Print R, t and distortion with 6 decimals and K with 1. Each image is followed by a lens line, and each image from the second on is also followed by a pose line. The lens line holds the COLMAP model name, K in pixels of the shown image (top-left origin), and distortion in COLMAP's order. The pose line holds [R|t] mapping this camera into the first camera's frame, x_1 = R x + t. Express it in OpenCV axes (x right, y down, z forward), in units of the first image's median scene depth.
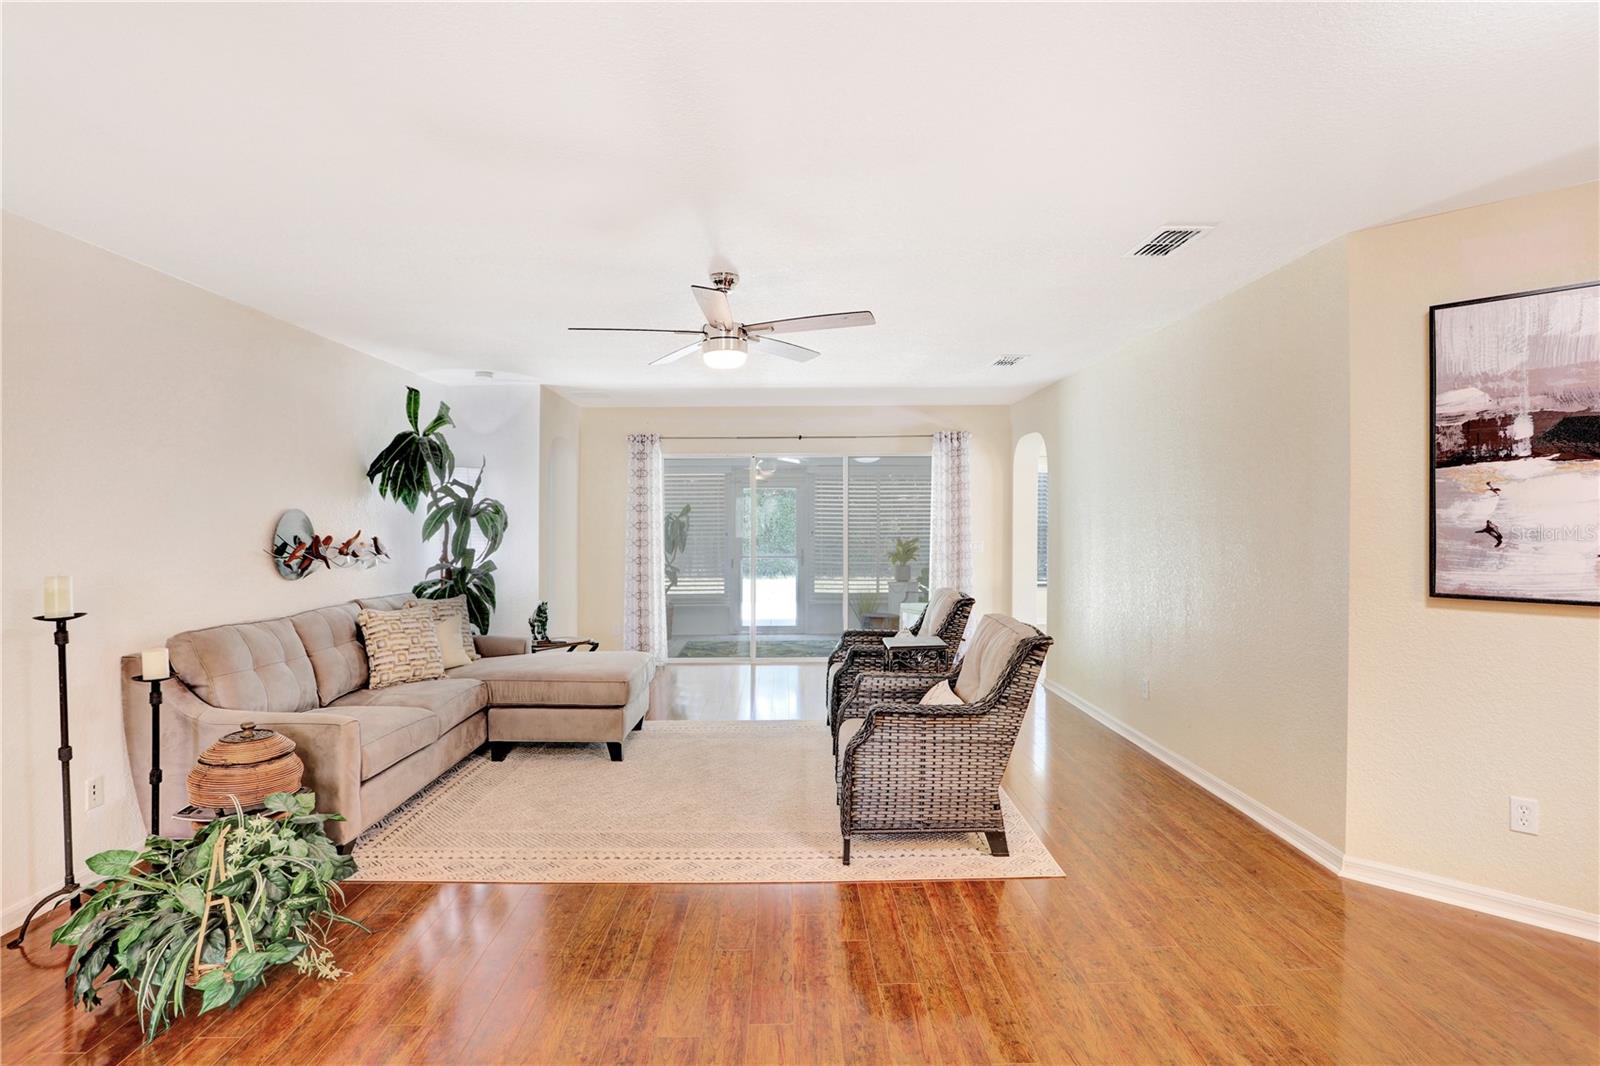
lens RADIAL K [[796.9, 0, 801.5], [0, 796.9, 526.9], [0, 0, 1]] dist [-0.077418, 0.033787]
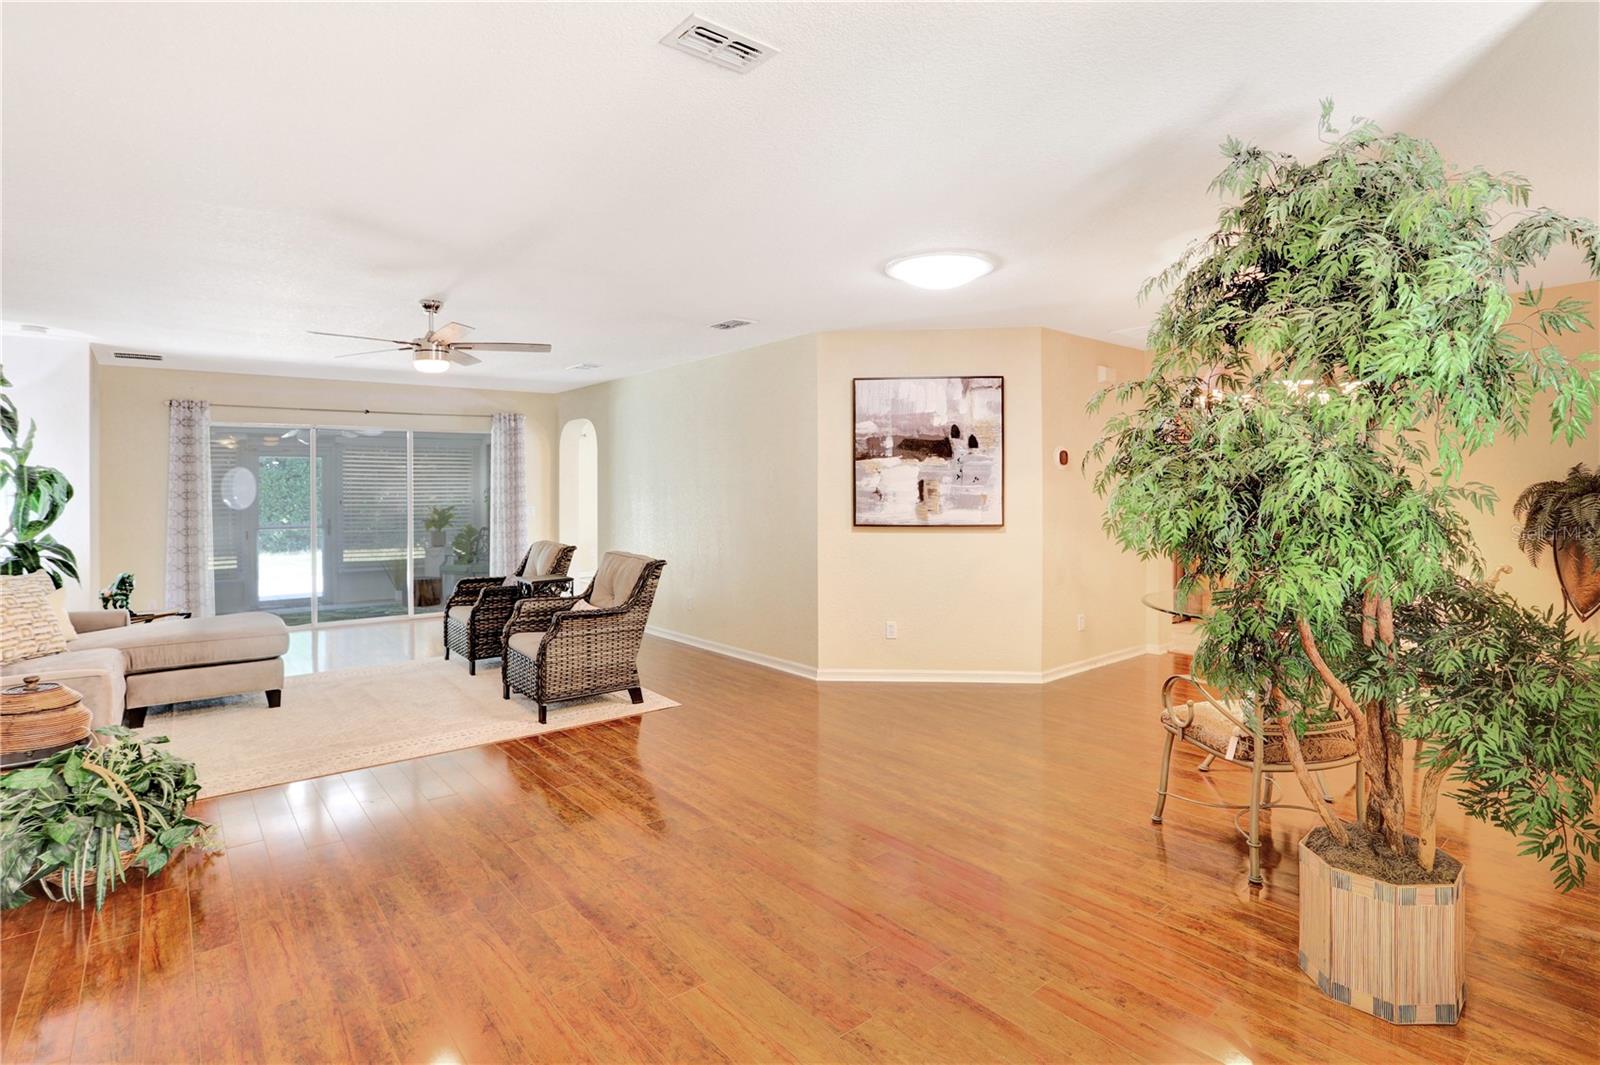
lens RADIAL K [[817.5, 0, 801.6], [0, 817.5, 501.9], [0, 0, 1]] dist [-0.081160, 0.037636]
pose [[0.783444, -0.011582, 0.621354, -0.489859], [0.007584, 0.999930, 0.009076, 0.007449], [-0.621416, -0.002398, 0.783477, -0.465352]]
